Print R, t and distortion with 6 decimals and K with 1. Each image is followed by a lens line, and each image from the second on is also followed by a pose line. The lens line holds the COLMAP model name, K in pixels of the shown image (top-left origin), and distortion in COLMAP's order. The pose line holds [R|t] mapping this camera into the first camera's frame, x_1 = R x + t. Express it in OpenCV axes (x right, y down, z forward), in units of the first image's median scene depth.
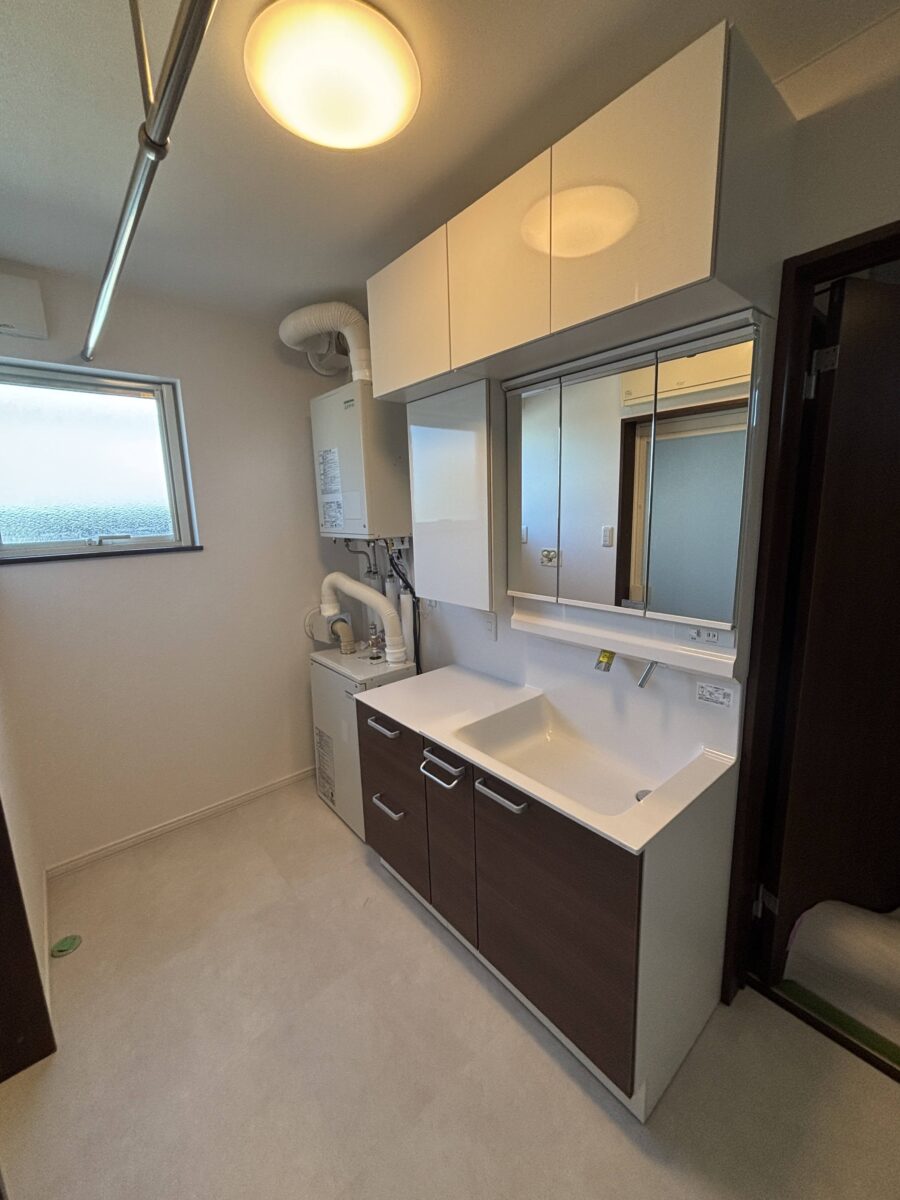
lens RADIAL K [[483.4, 0, 450.0], [0, 483.4, 600.0], [0, 0, 1]] dist [-0.010952, 0.000043]
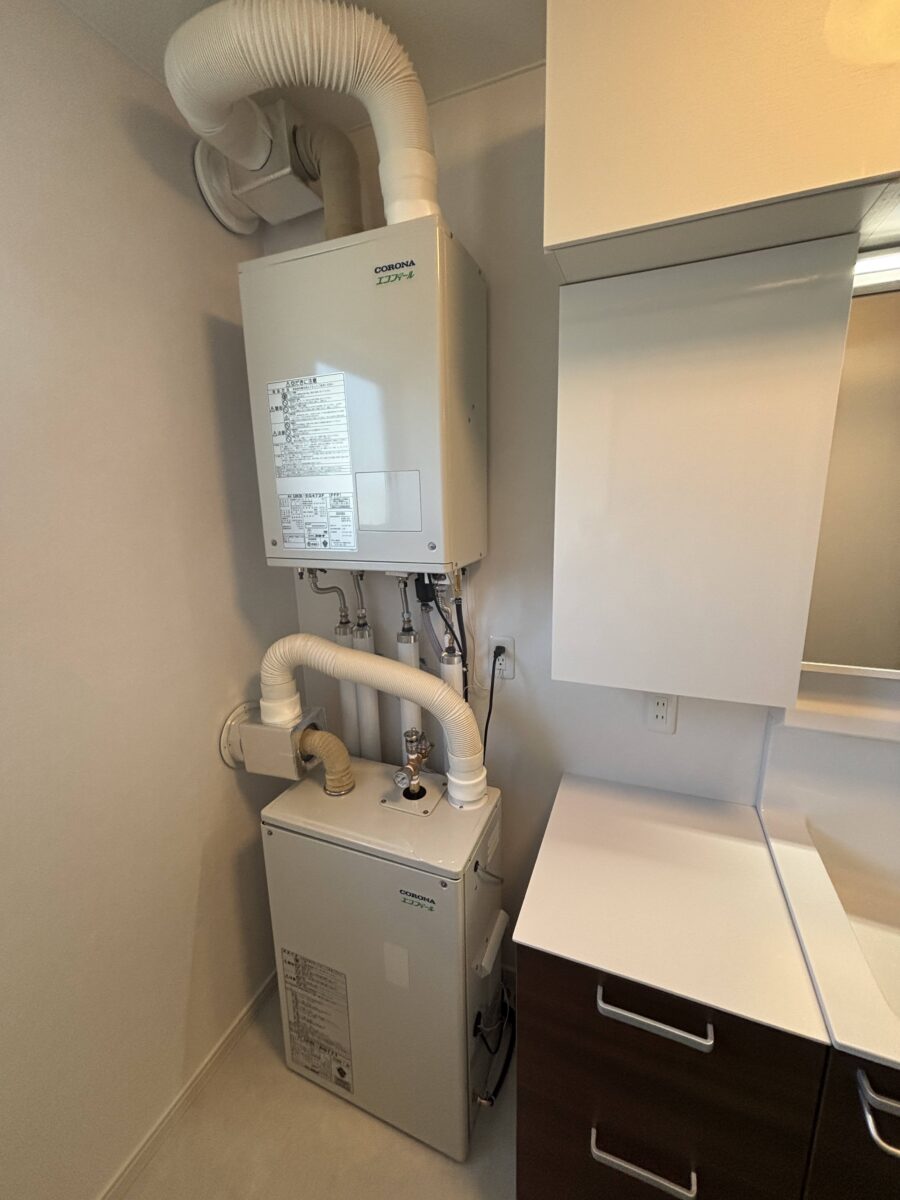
lens RADIAL K [[484.2, 0, 449.2], [0, 484.2, 595.8], [0, 0, 1]] dist [-0.015213, 0.000097]
pose [[0.883632, -0.087267, 0.459978, -0.332455], [0.082867, 0.996115, 0.029792, -0.102289], [-0.460791, 0.011792, 0.887431, 0.498589]]
